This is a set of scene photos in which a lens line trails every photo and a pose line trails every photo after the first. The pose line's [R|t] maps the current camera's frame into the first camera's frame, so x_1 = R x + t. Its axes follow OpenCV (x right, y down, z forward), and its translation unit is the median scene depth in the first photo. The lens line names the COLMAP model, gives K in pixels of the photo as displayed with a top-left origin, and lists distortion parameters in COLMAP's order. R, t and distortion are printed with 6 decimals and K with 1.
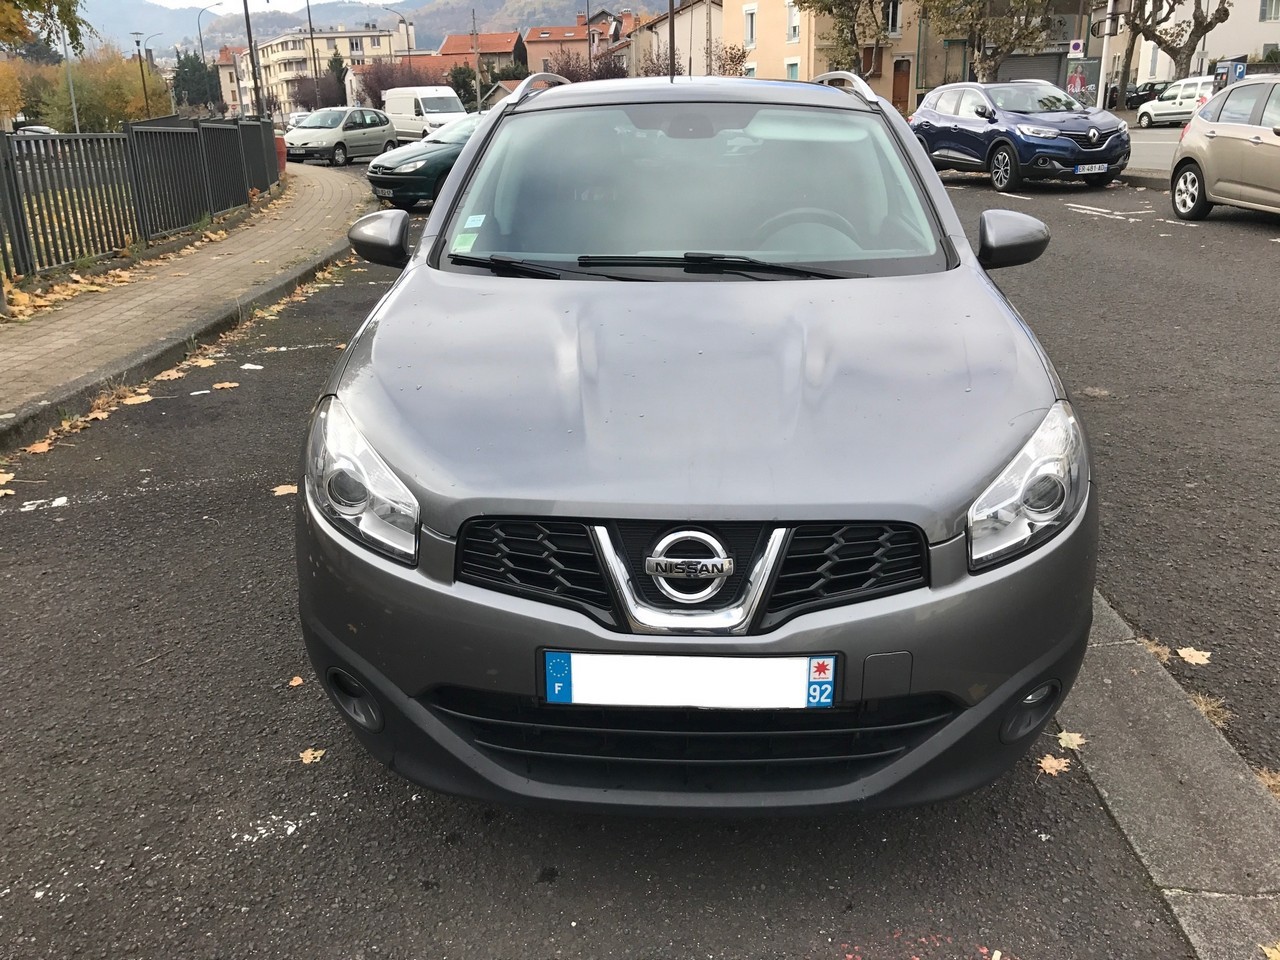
lens RADIAL K [[1052.4, 0, 638.0], [0, 1052.4, 463.4], [0, 0, 1]] dist [0.009901, -0.004164]
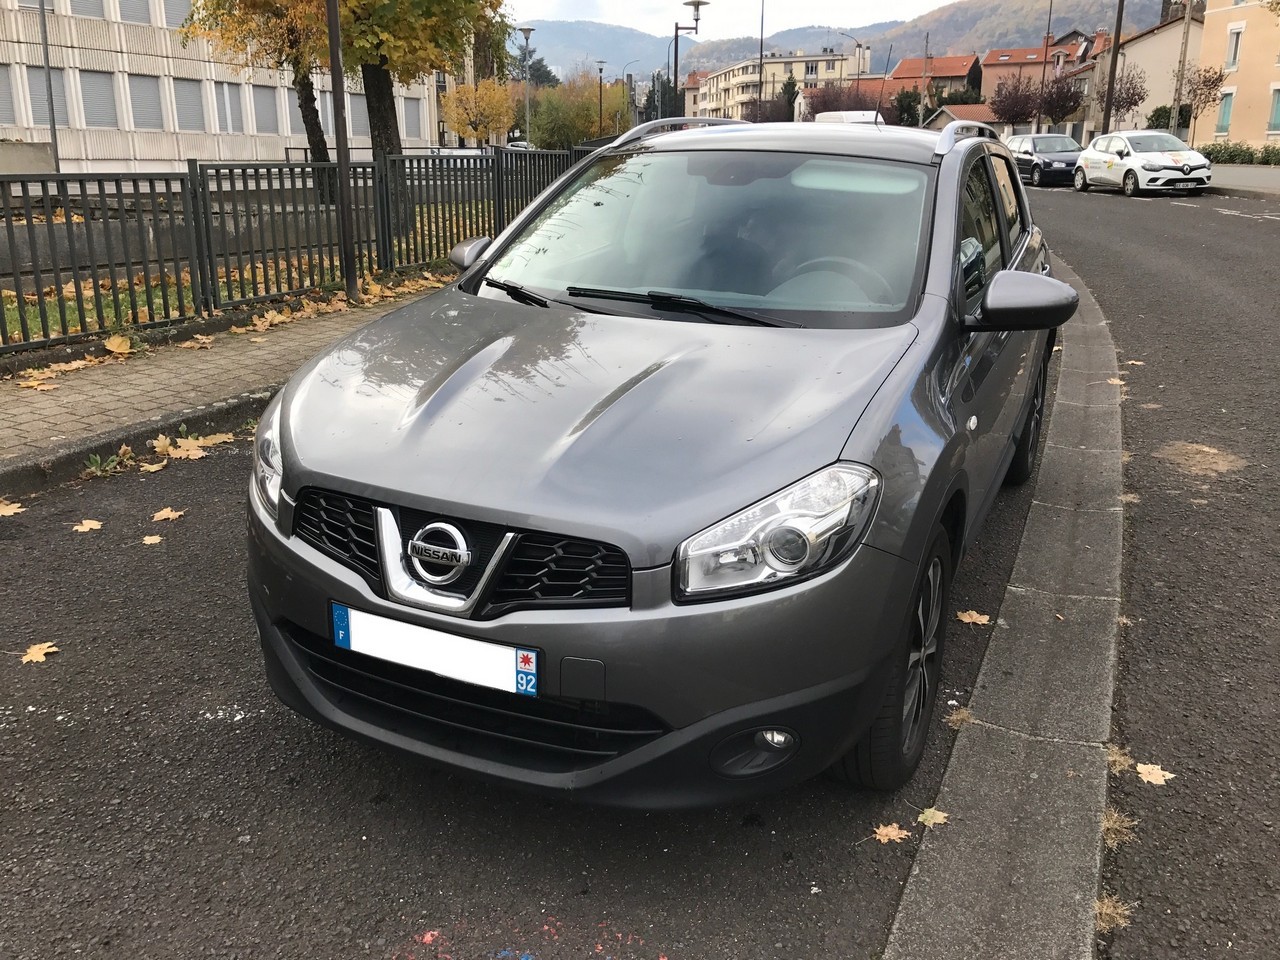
lens RADIAL K [[1052.4, 0, 638.0], [0, 1052.4, 463.4], [0, 0, 1]] dist [0.009901, -0.004164]
pose [[0.919942, 0.133722, -0.368544, 0.388862], [-0.140712, 0.990018, 0.007977, -0.023967], [0.365932, 0.044520, 0.929576, -0.012158]]
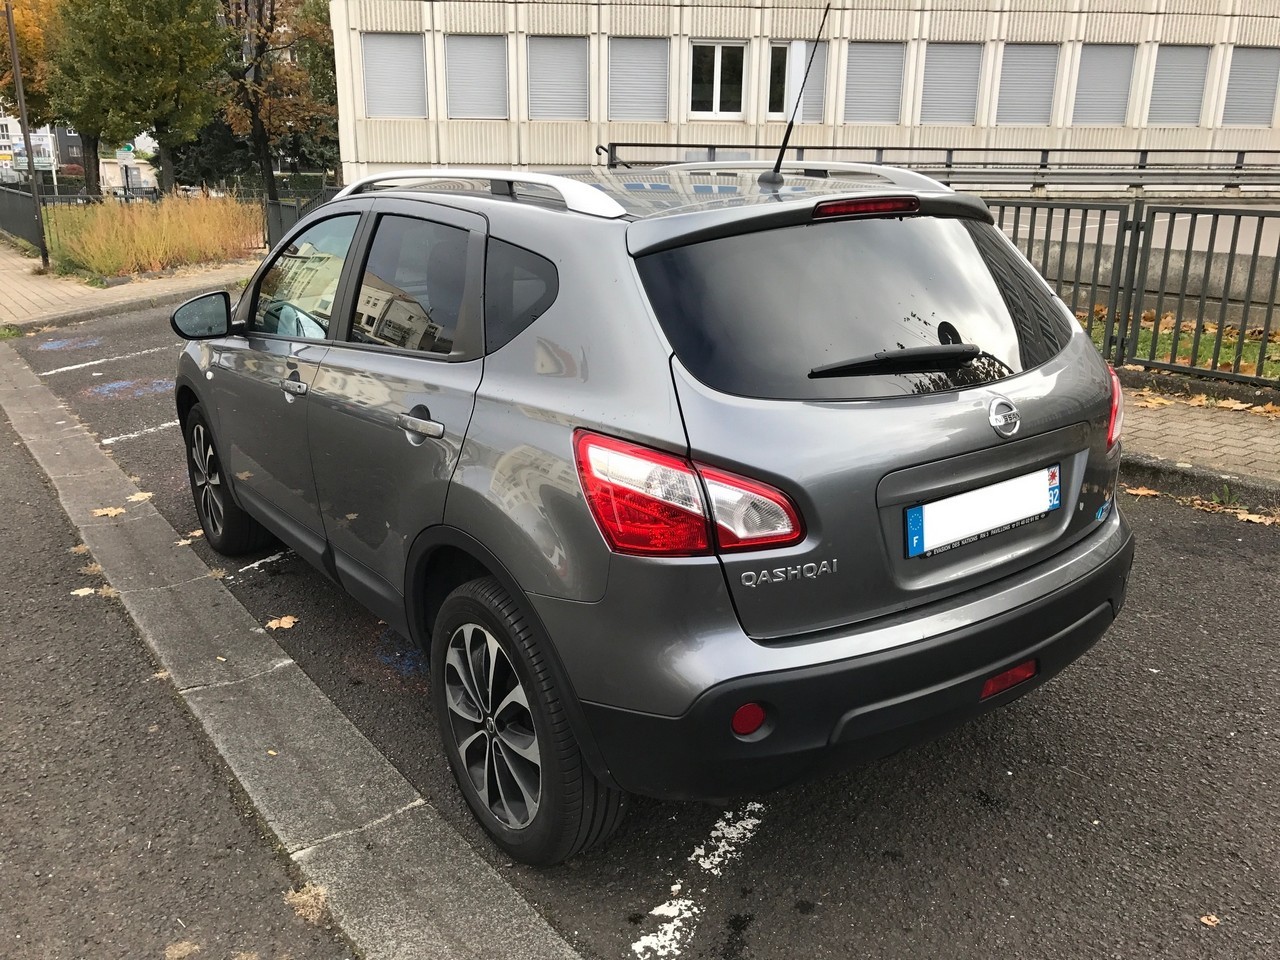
lens RADIAL K [[1046.9, 0, 636.5], [0, 1046.9, 473.7], [0, 0, 1]] dist [0.015228, 0.001731]
pose [[-0.789944, 0.194111, -0.581644, 0.678120], [-0.173539, 0.839016, 0.515690, -0.749492], [0.588110, 0.508304, -0.629090, 2.086176]]
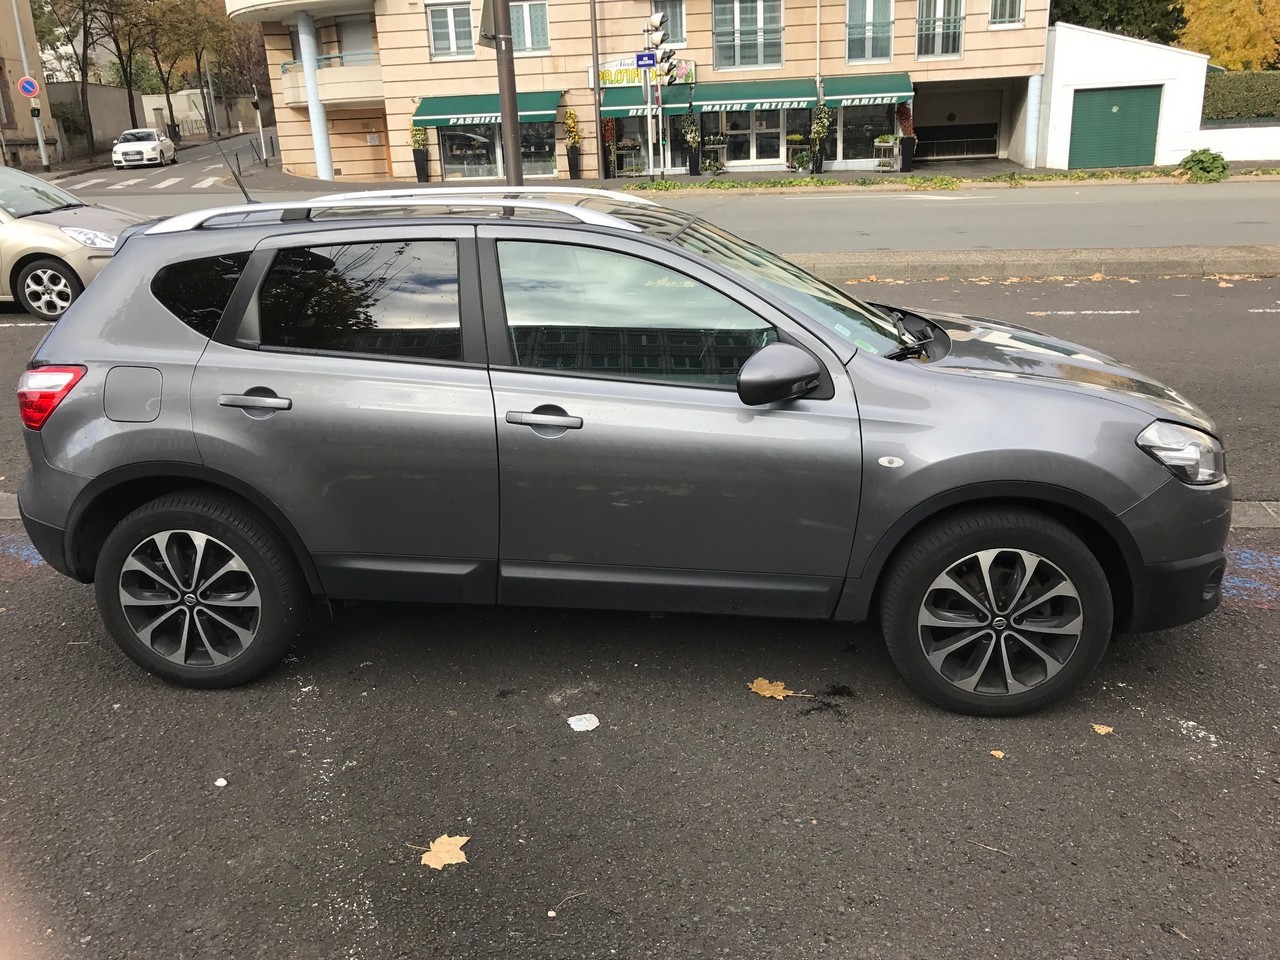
lens RADIAL K [[1046.9, 0, 636.5], [0, 1046.9, 473.7], [0, 0, 1]] dist [0.015228, 0.001731]
pose [[0.060898, -0.288189, 0.955635, -1.182194], [0.339816, 0.906205, 0.251628, -0.411597], [-0.938518, 0.309417, 0.153117, 0.998897]]
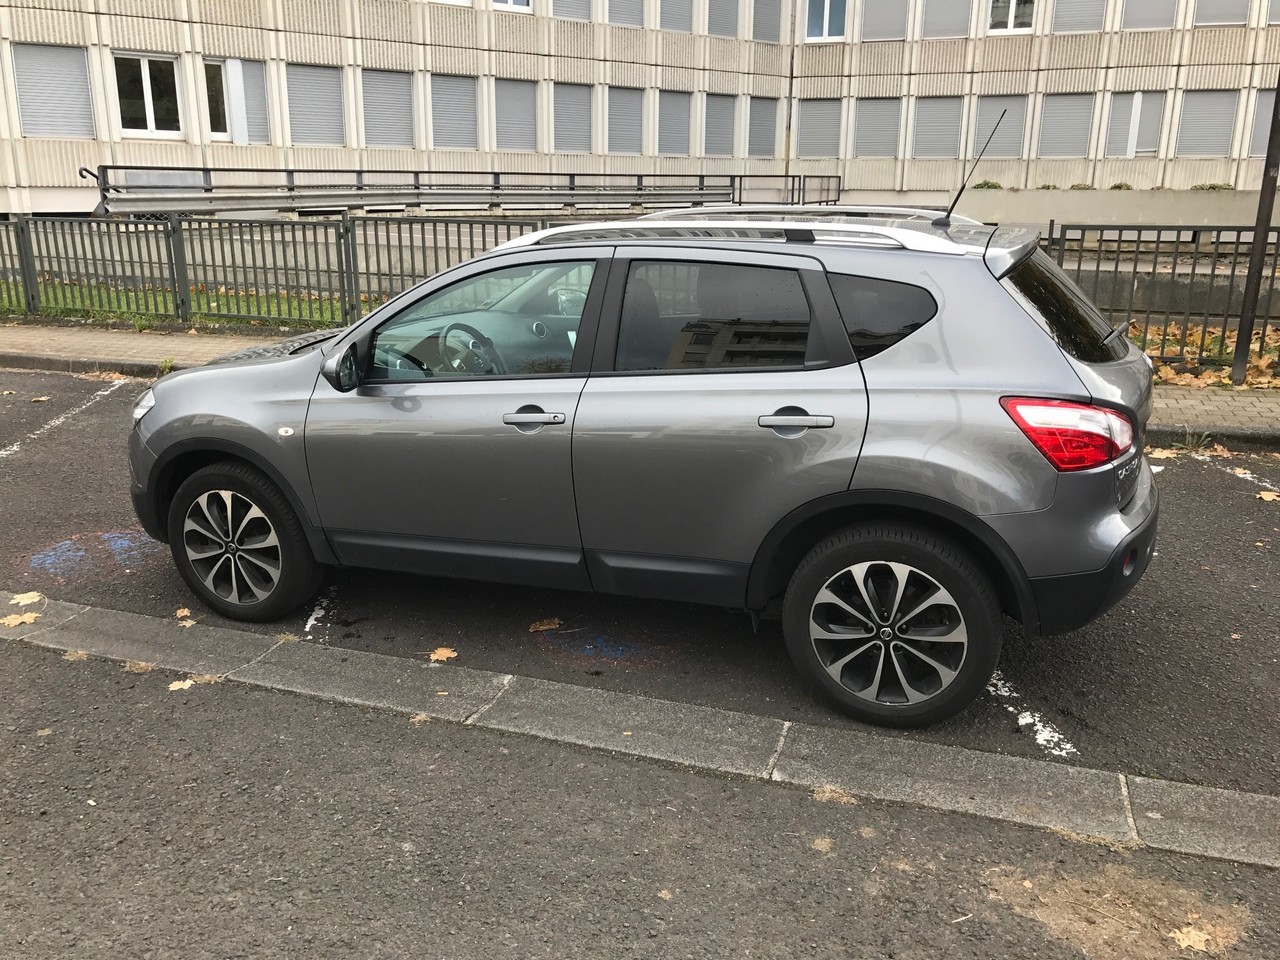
lens RADIAL K [[1046.9, 0, 636.5], [0, 1046.9, 473.7], [0, 0, 1]] dist [0.015228, 0.001731]
pose [[-0.317005, 0.277806, -0.906825, 1.335802], [-0.283835, 0.884529, 0.370198, -0.628480], [0.904956, 0.374743, -0.201549, 1.547818]]
